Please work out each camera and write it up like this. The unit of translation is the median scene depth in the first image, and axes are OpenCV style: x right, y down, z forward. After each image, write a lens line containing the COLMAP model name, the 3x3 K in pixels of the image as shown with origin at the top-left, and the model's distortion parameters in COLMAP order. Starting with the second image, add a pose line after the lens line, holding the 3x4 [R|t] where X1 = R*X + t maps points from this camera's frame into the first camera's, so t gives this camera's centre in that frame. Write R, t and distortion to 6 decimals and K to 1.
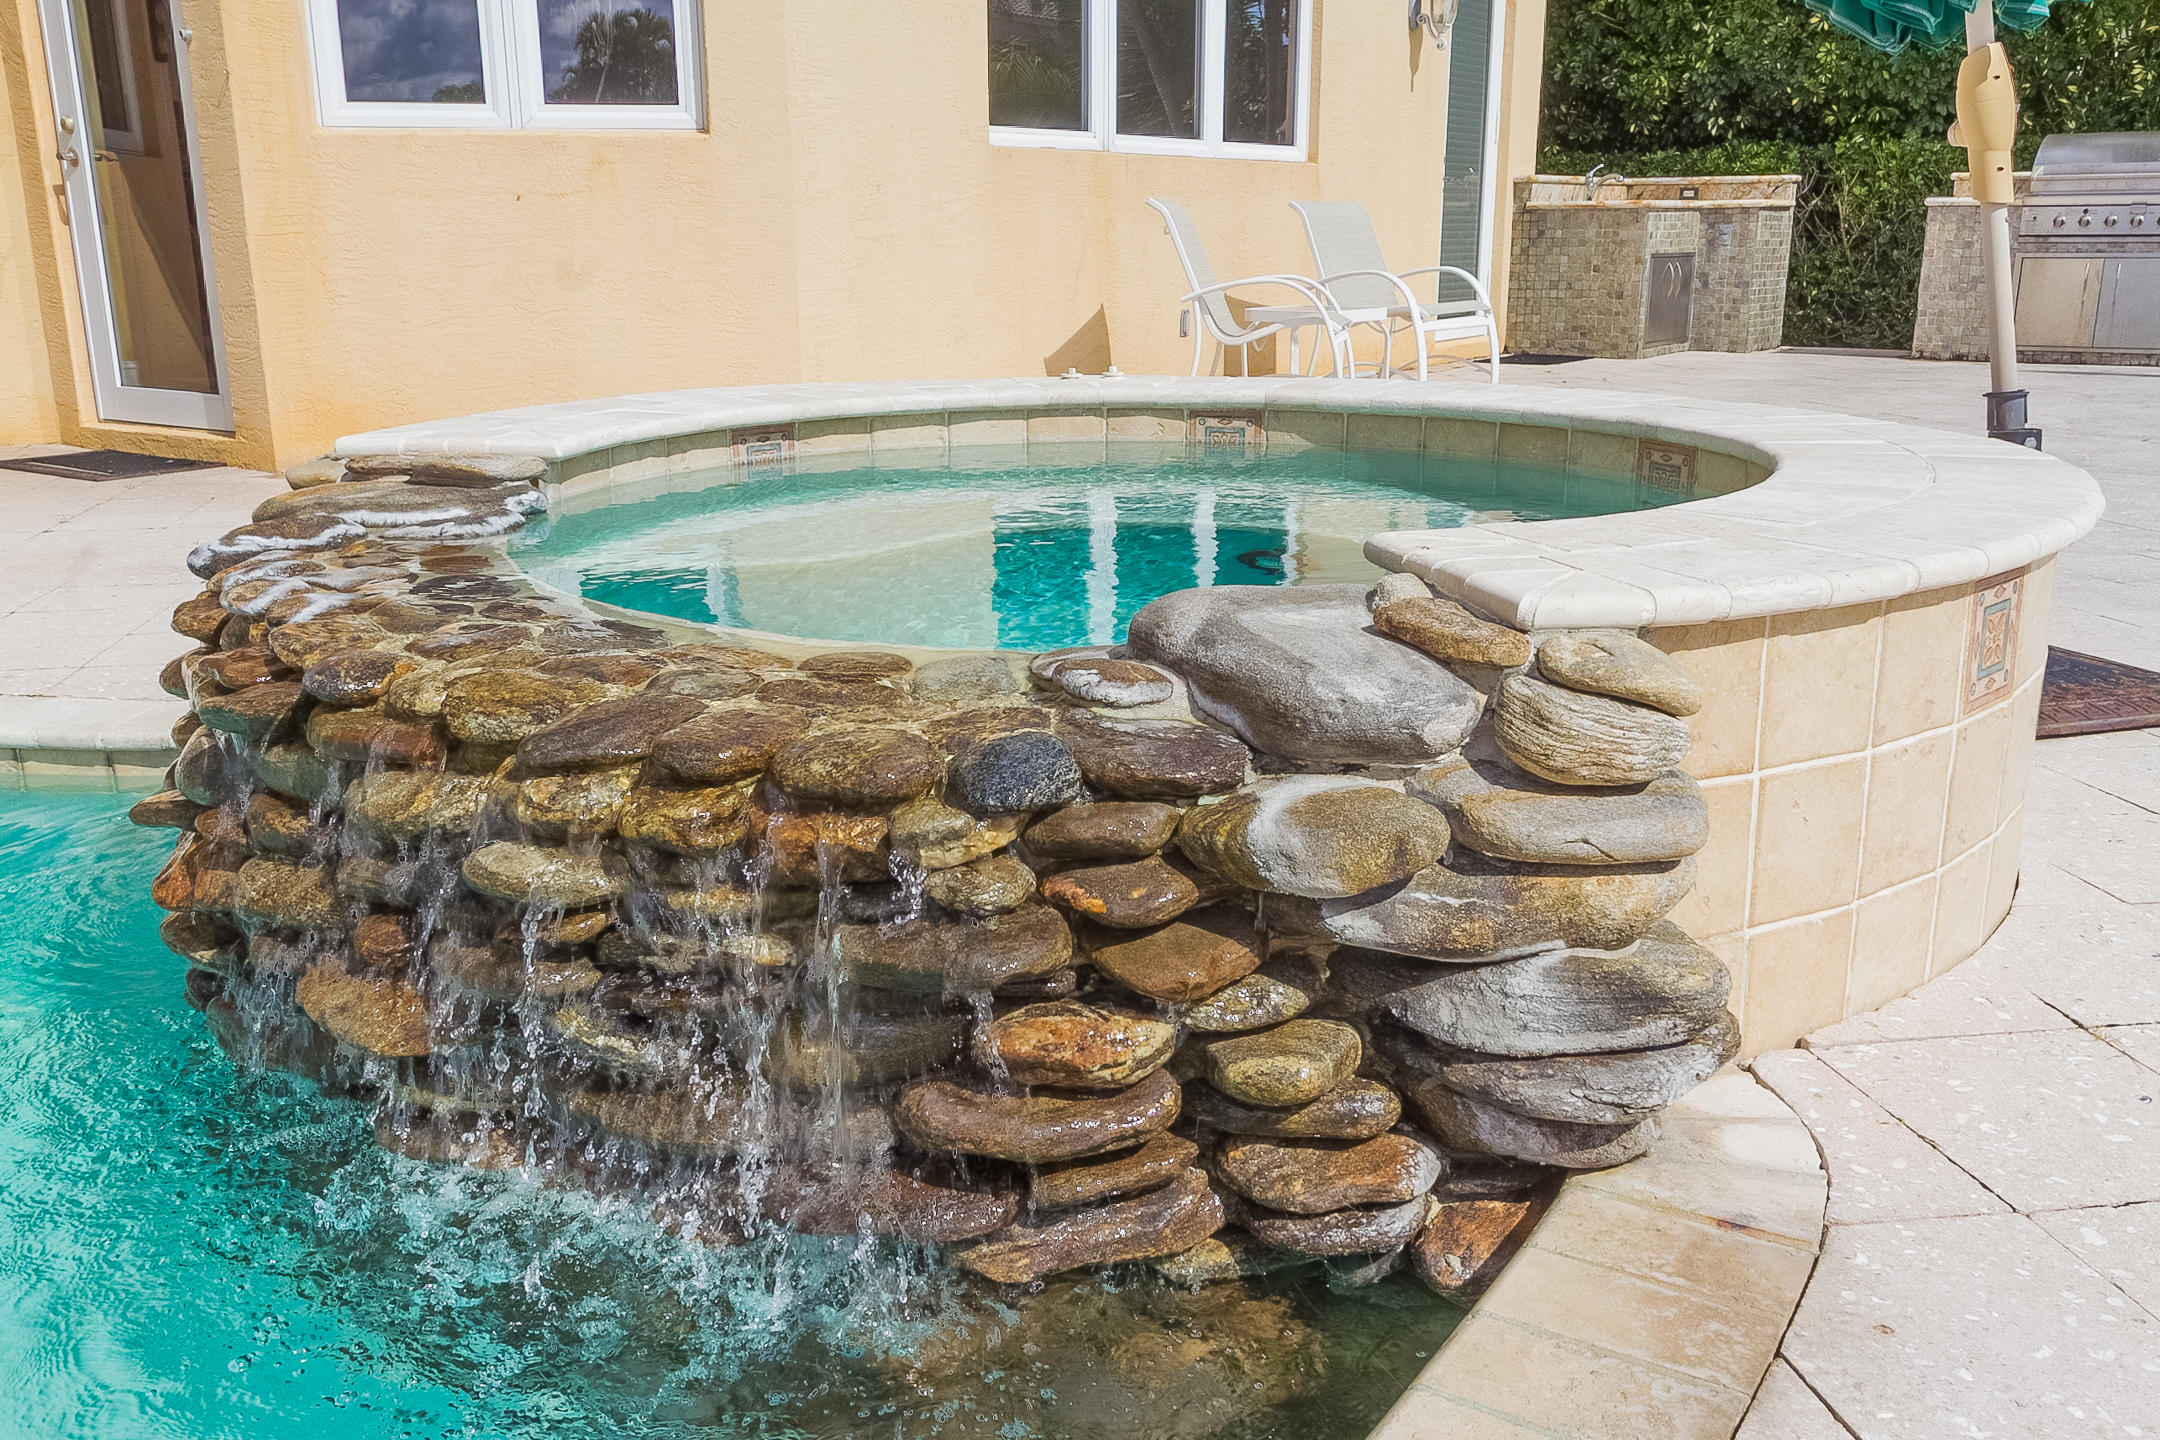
lens RADIAL K [[1867.8, 0, 1079.7], [0, 1867.8, 739.2], [0, 0, 1]] dist [0.006924, 0.004546]
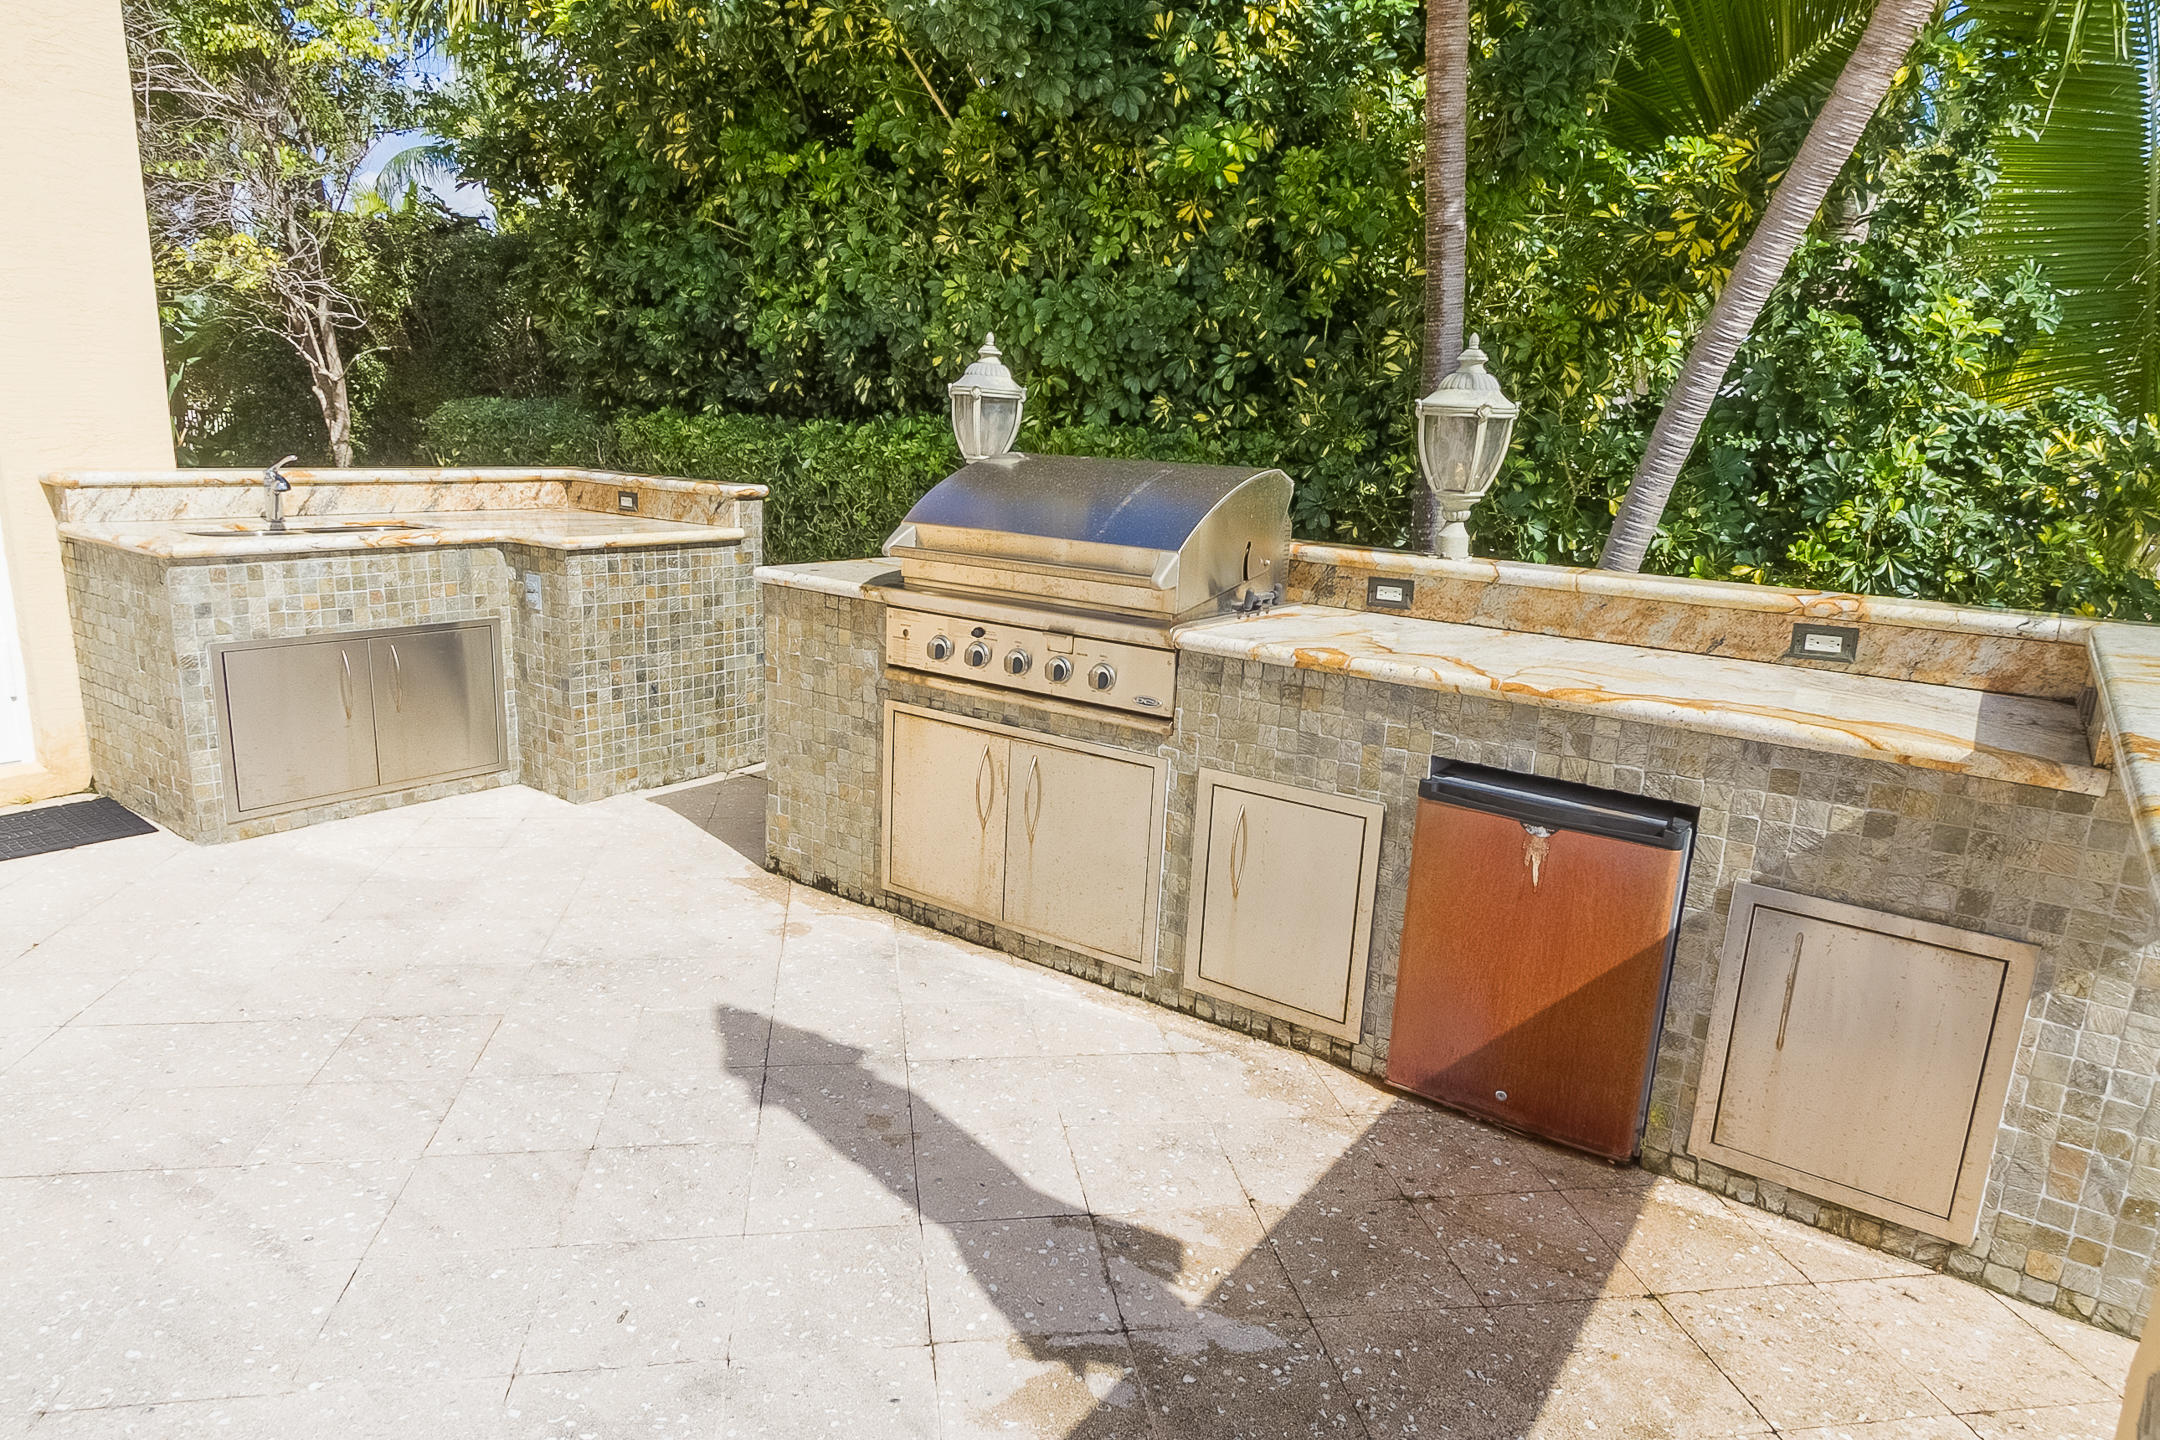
lens RADIAL K [[1296.6, 0, 1072.2], [0, 1296.6, 731.6], [0, 0, 1]] dist [0.002666, 0.001546]
pose [[0.998159, 0.055432, -0.024613, 0.541679], [-0.056203, 0.997911, -0.031843, -0.237335], [0.022797, 0.033167, 0.999190, 0.655255]]
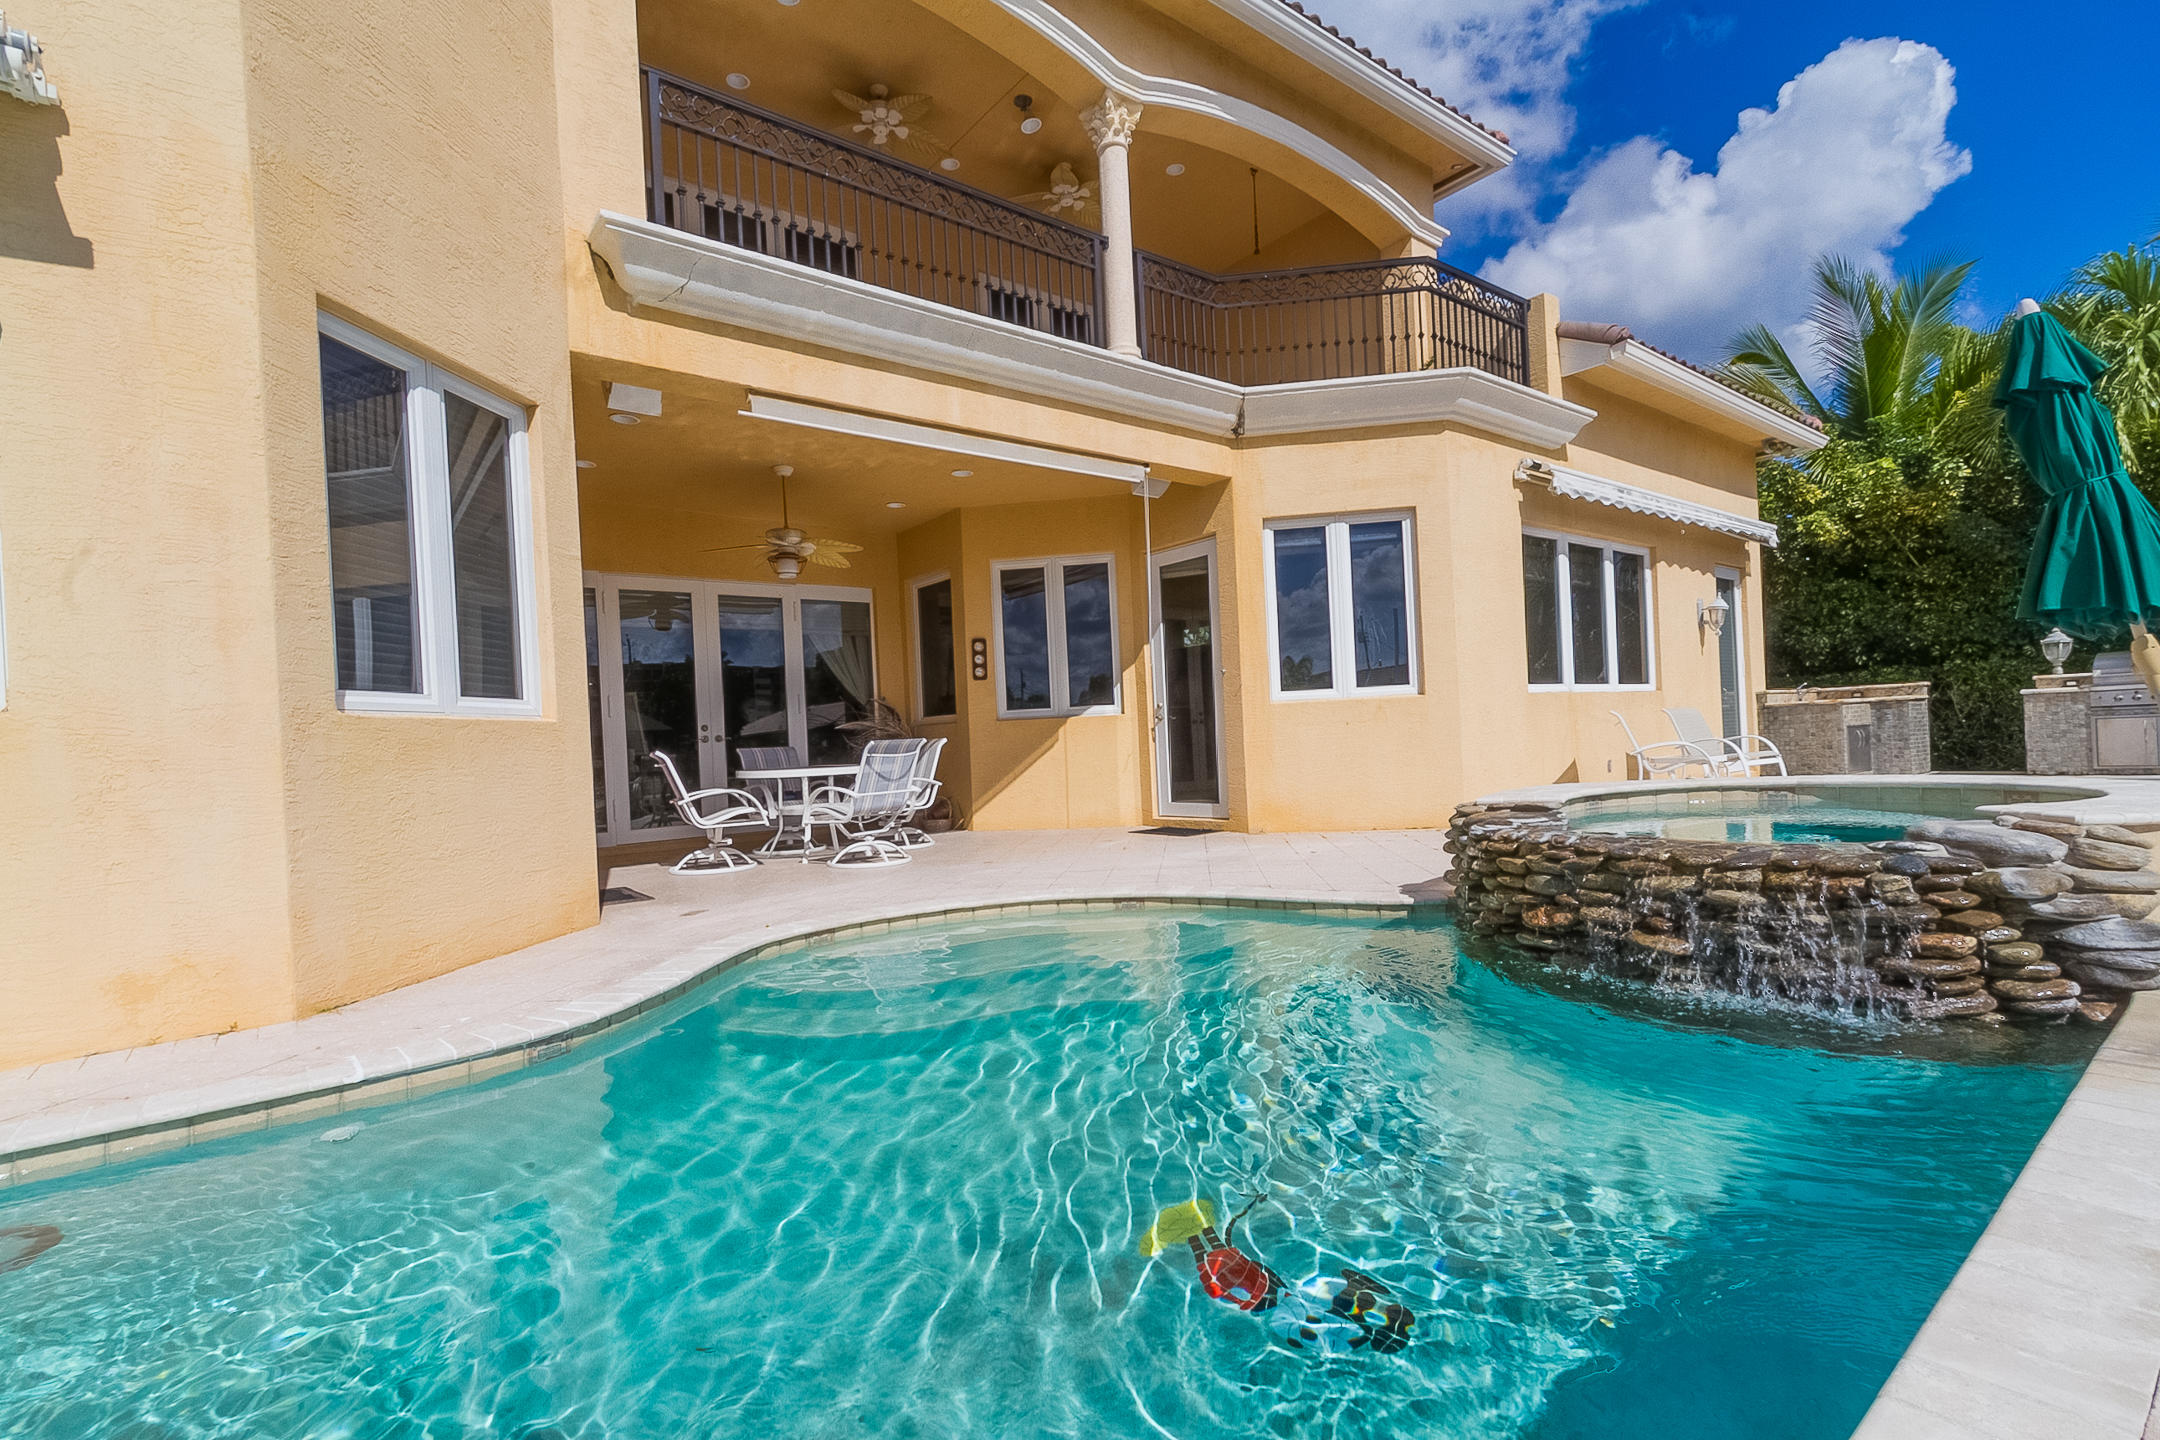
lens RADIAL K [[979.0, 0, 1065.8], [0, 979.0, 738.2], [0, 0, 1]] dist [0.004259, -0.001827]
pose [[0.945534, -0.042474, -0.322740, -0.128340], [-0.043714, 0.965904, -0.255185, 0.045397], [0.322574, 0.255394, 0.911438, -0.175205]]
